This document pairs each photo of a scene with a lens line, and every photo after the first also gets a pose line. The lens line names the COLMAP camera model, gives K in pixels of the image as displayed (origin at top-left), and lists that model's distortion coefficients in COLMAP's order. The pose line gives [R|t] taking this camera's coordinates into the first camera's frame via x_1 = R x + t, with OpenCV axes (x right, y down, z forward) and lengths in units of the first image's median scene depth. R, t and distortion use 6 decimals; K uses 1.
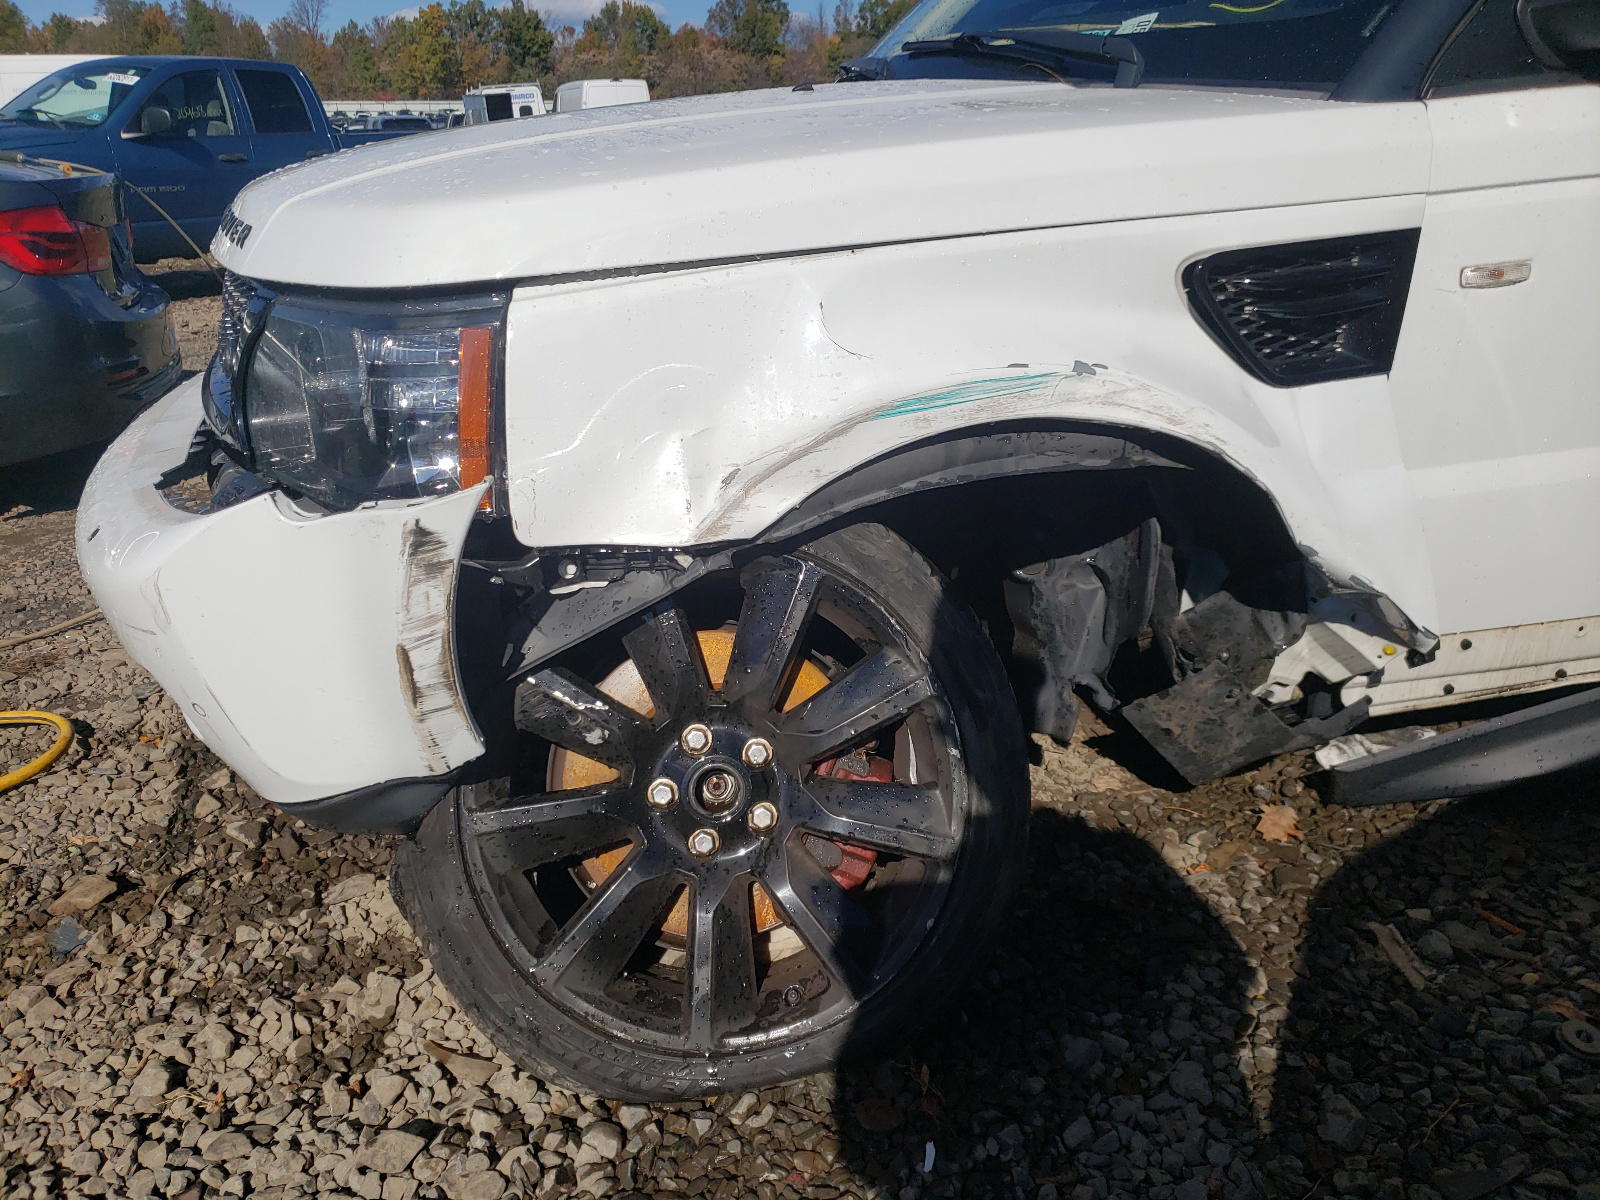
lens RADIAL K [[1214.7, 0, 800.0], [0, 1214.7, 600.0], [0, 0, 1]] dist [-0.007660, 0.004696]
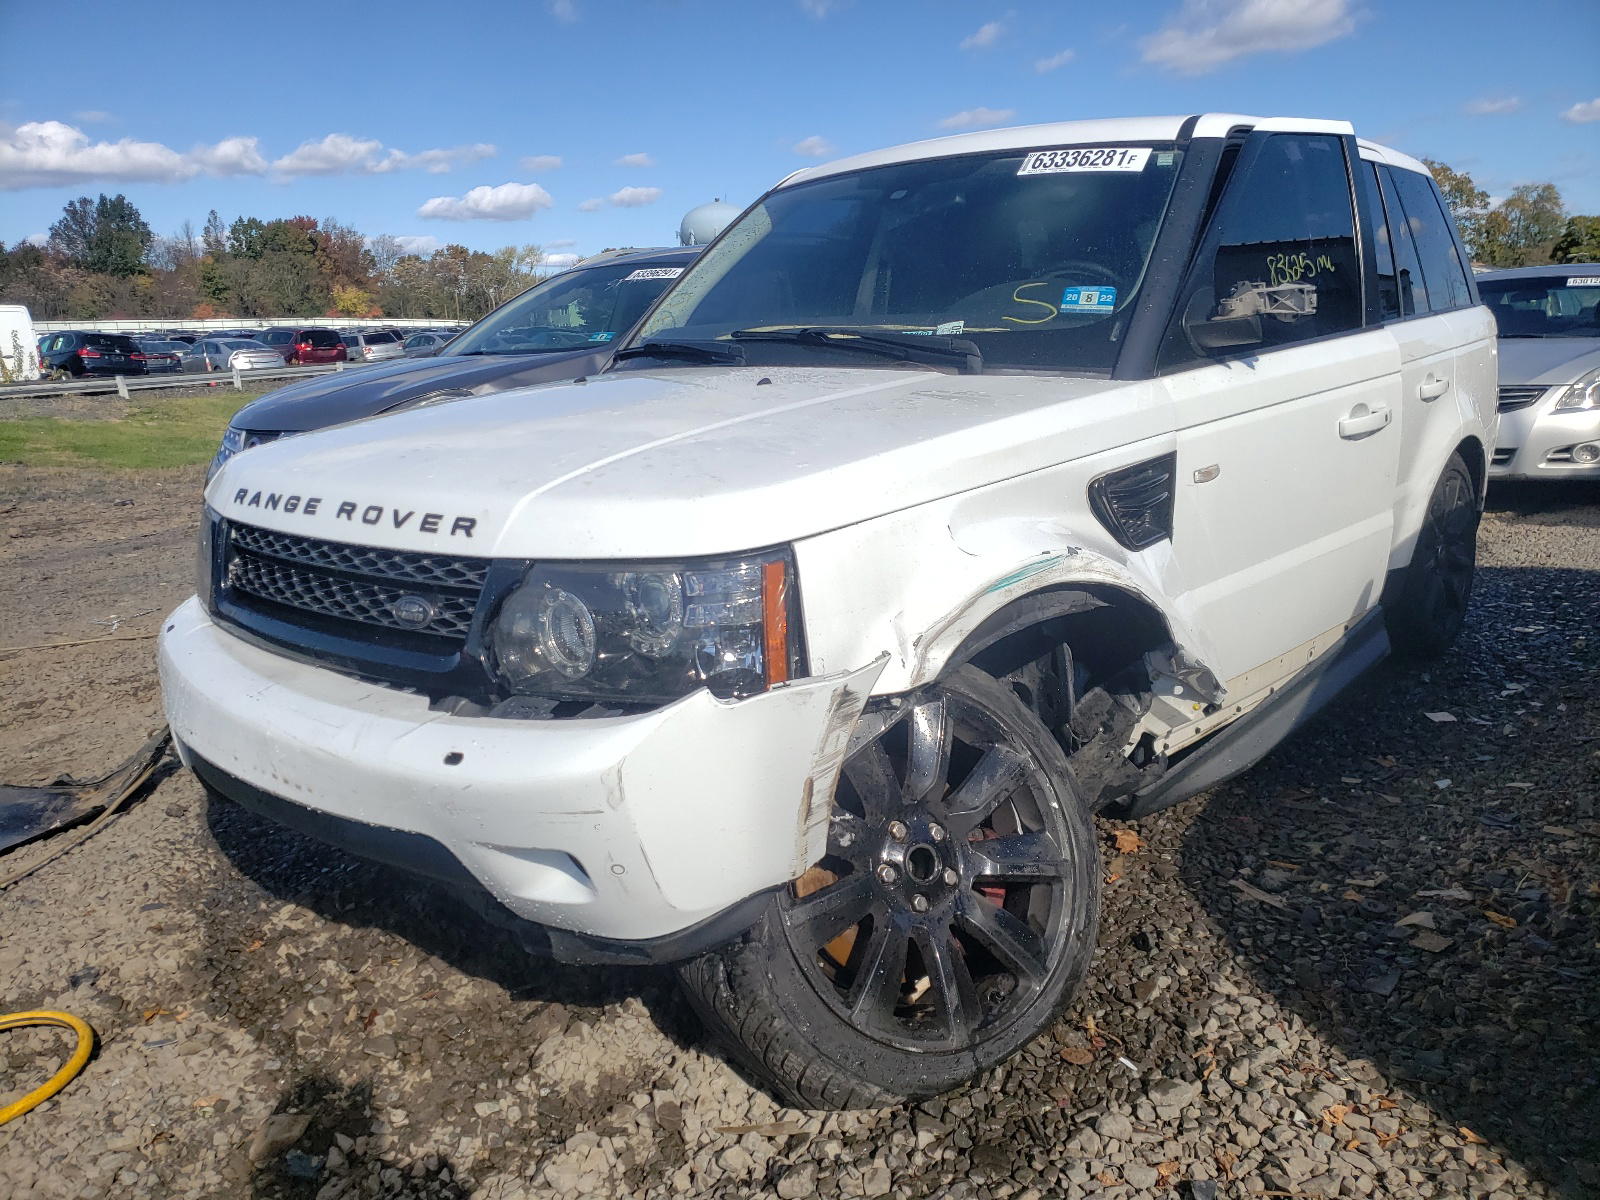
lens RADIAL K [[1203.2, 0, 800.0], [0, 1203.2, 600.0], [0, 0, 1]] dist [0.009184, 0.003851]
pose [[0.892717, -0.110411, 0.436881, -0.778265], [0.178977, 0.976643, -0.118897, -0.001309], [-0.413549, 0.184333, 0.891627, -0.259055]]
